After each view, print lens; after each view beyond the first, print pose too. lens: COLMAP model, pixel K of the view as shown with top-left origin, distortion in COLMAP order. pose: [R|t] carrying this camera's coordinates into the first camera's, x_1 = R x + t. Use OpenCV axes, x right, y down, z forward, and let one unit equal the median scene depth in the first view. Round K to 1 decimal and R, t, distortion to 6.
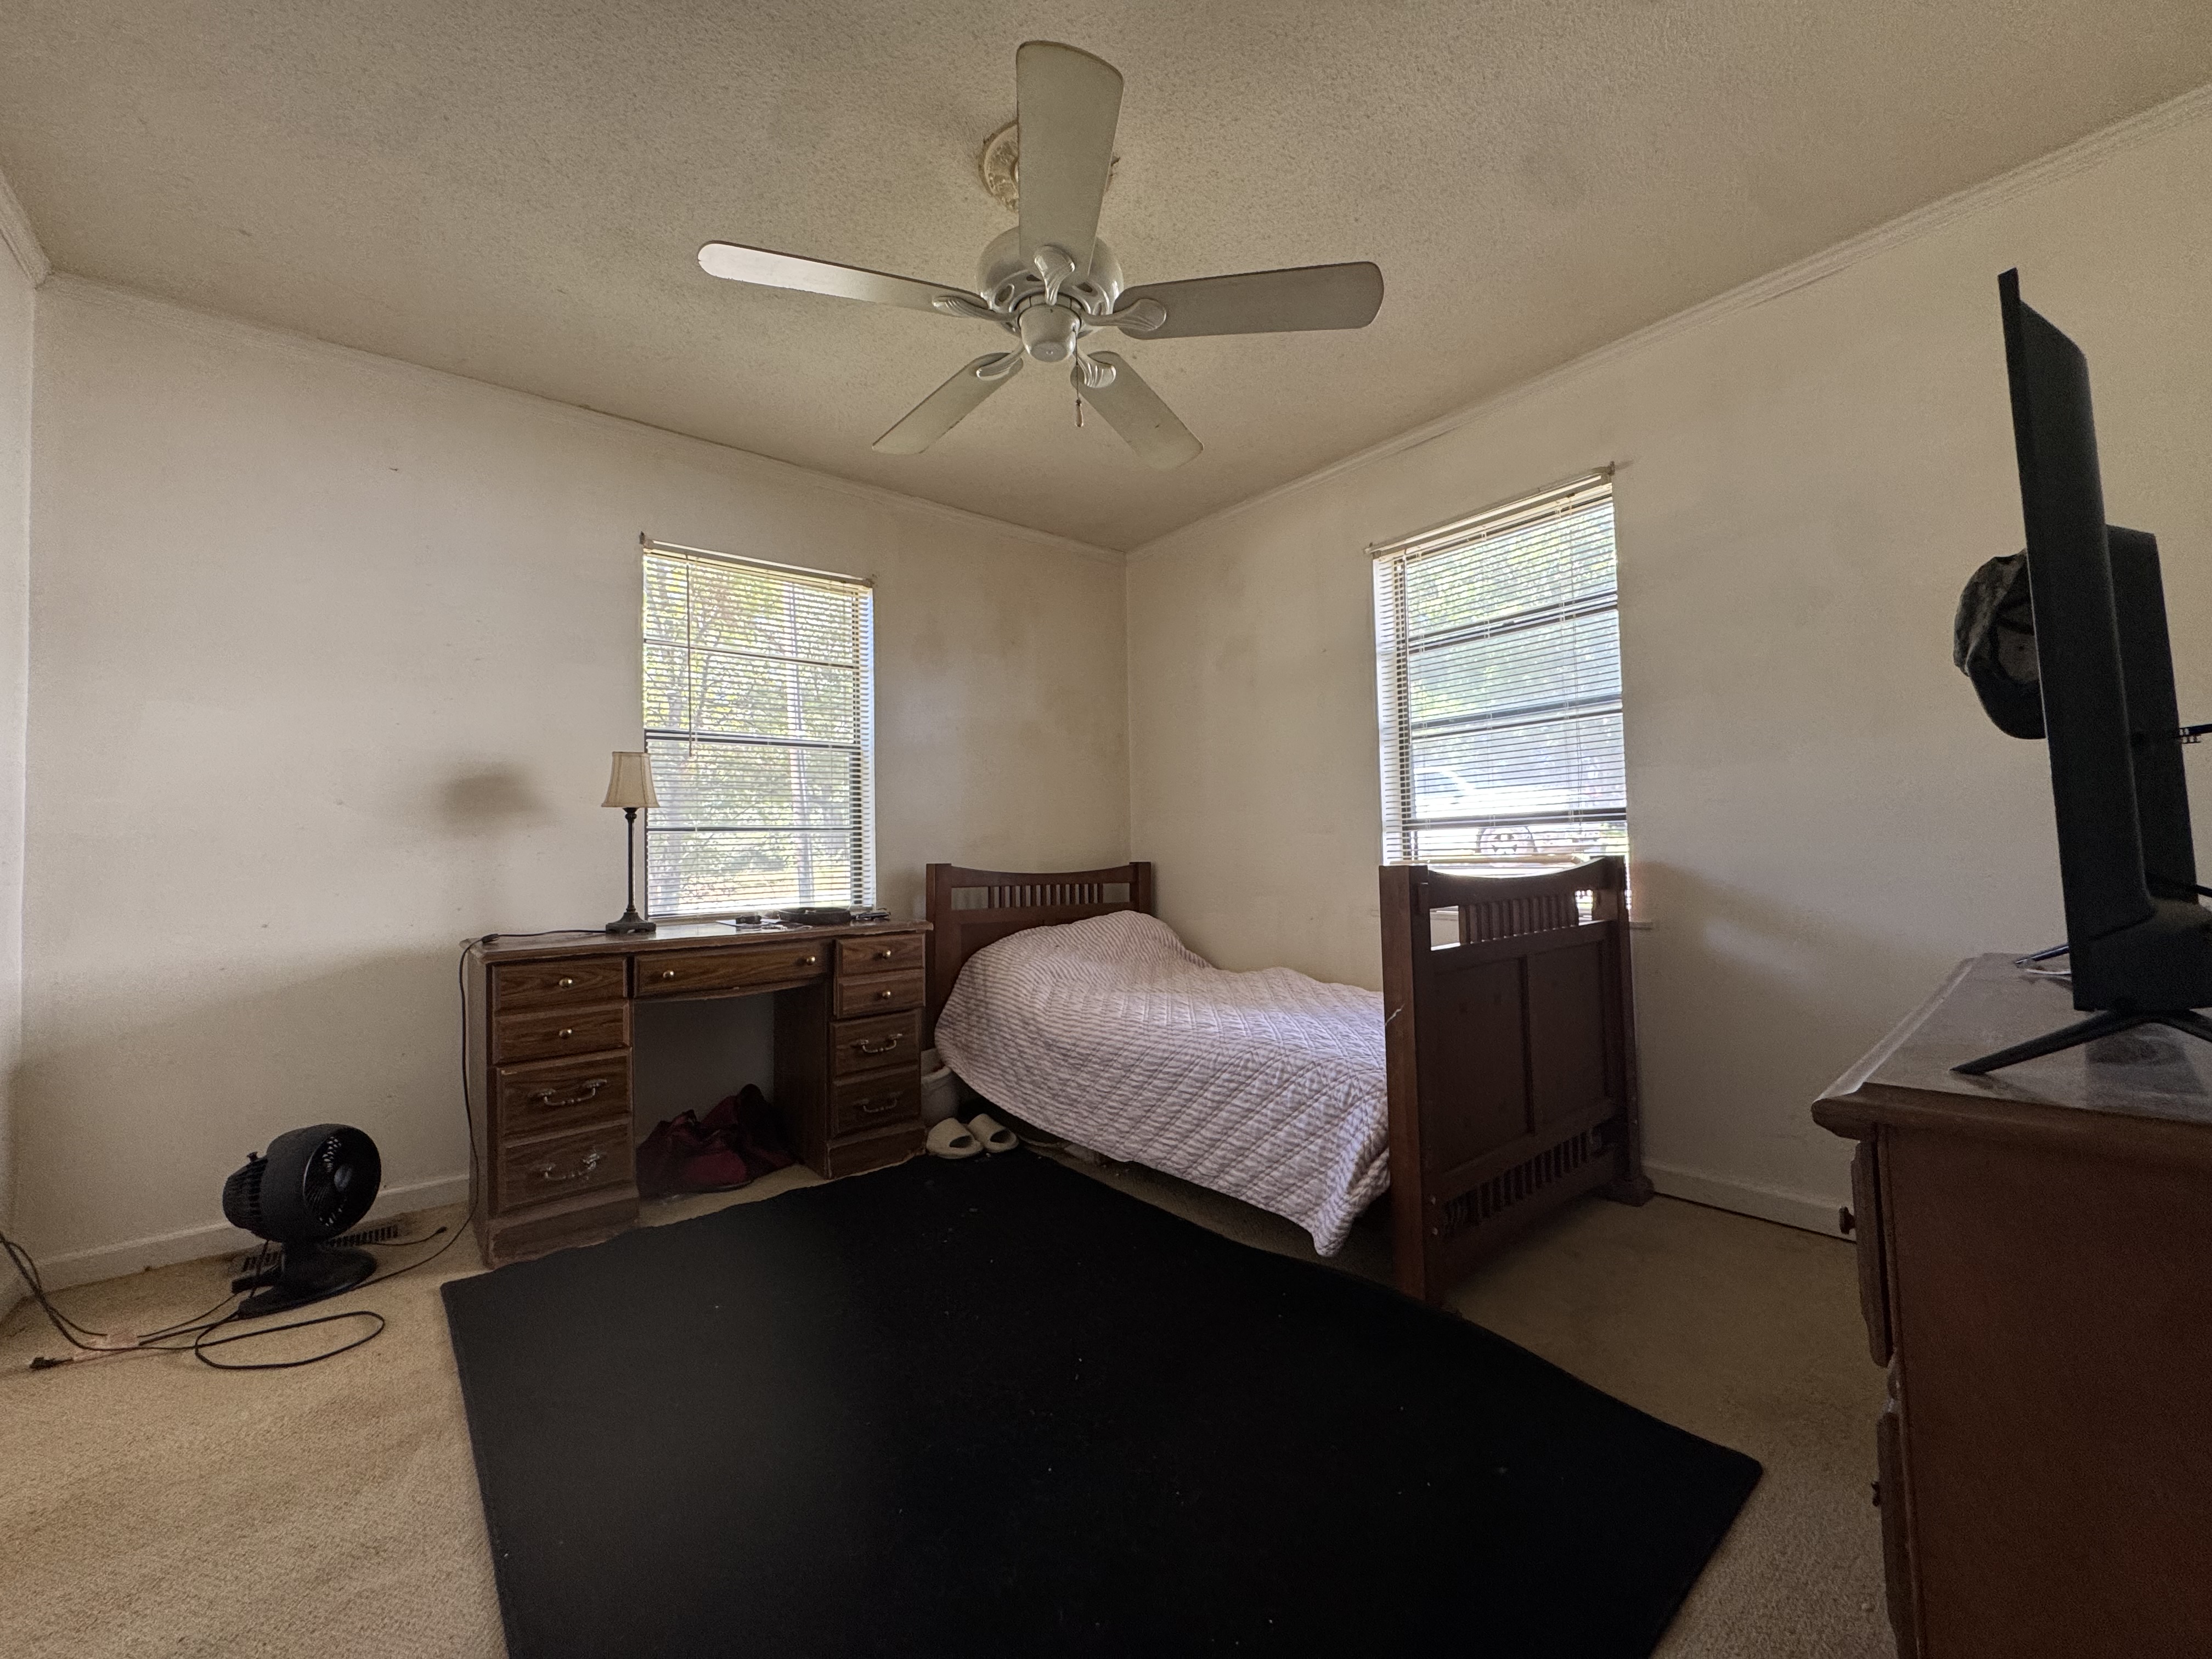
lens RADIAL K [[878.5, 0, 1100.1], [0, 878.5, 824.5], [0, 0, 1]] dist [-0.007474, 0.000402]
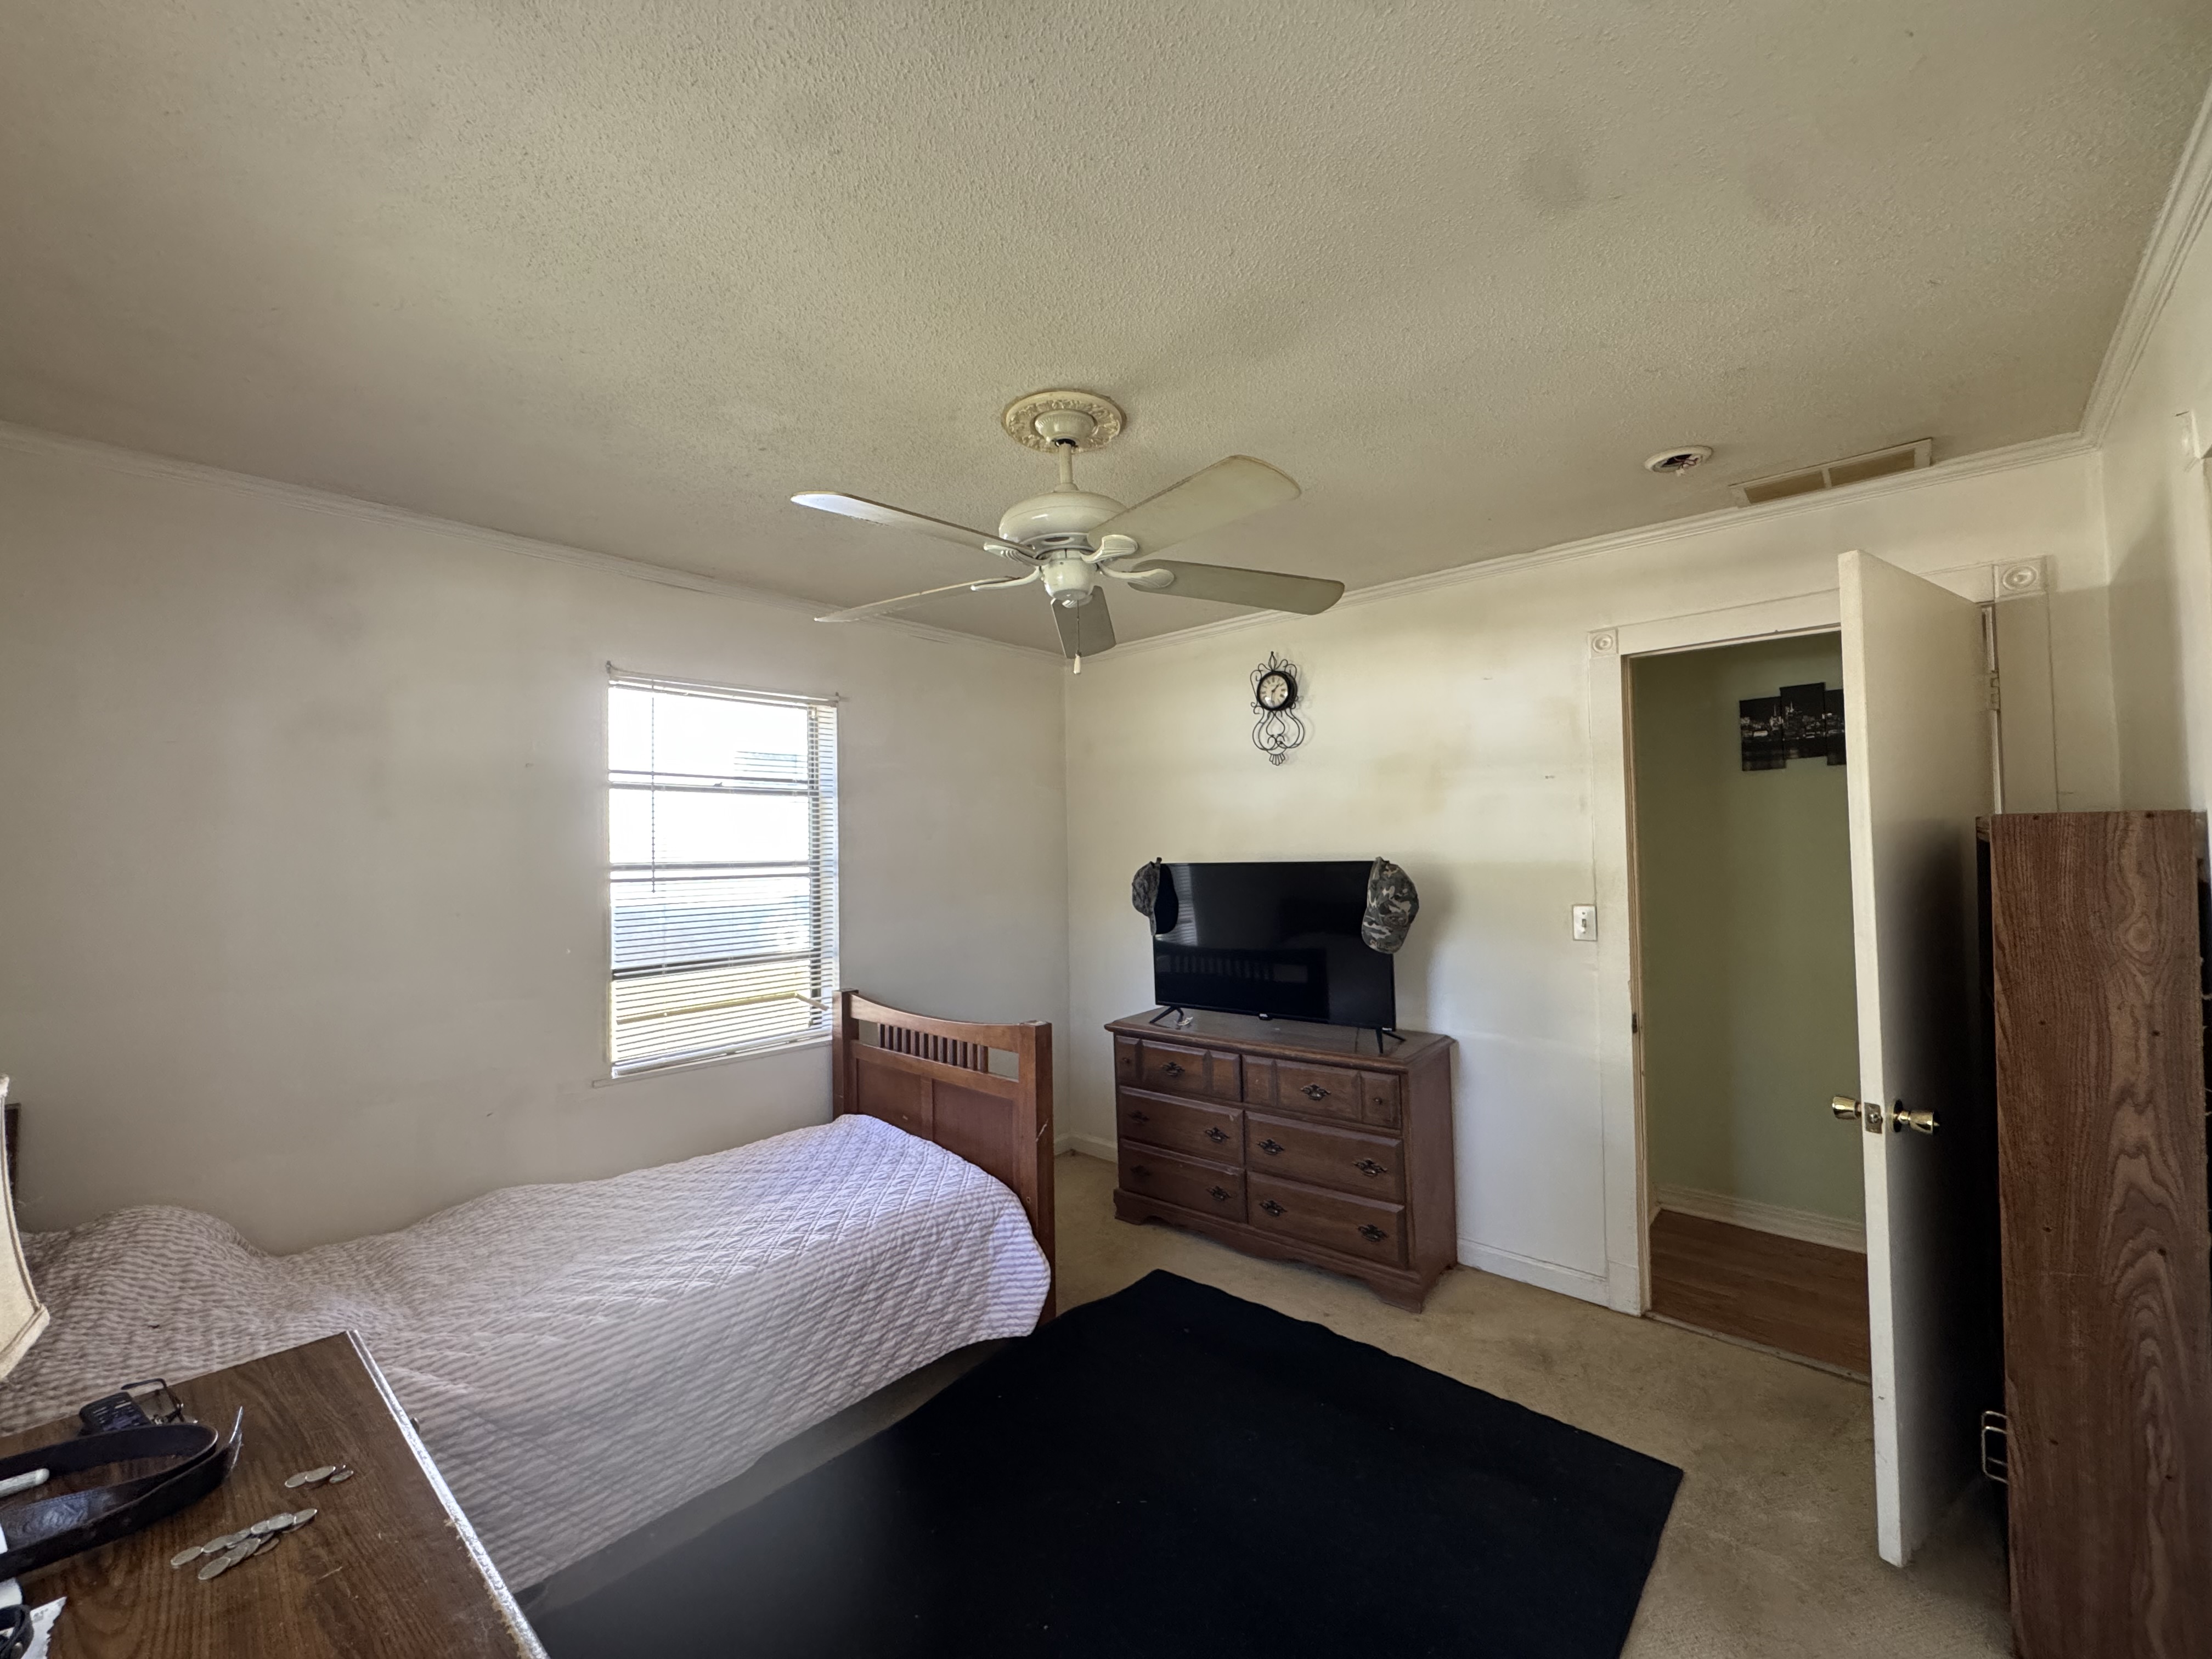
lens RADIAL K [[878.5, 0, 1100.1], [0, 878.5, 824.5], [0, 0, 1]] dist [-0.007474, 0.000402]
pose [[-0.156521, 0.063076, 0.985658, -0.924135], [-0.014757, 0.997698, -0.066190, -0.153189], [-0.987564, -0.024905, -0.155230, 0.939128]]
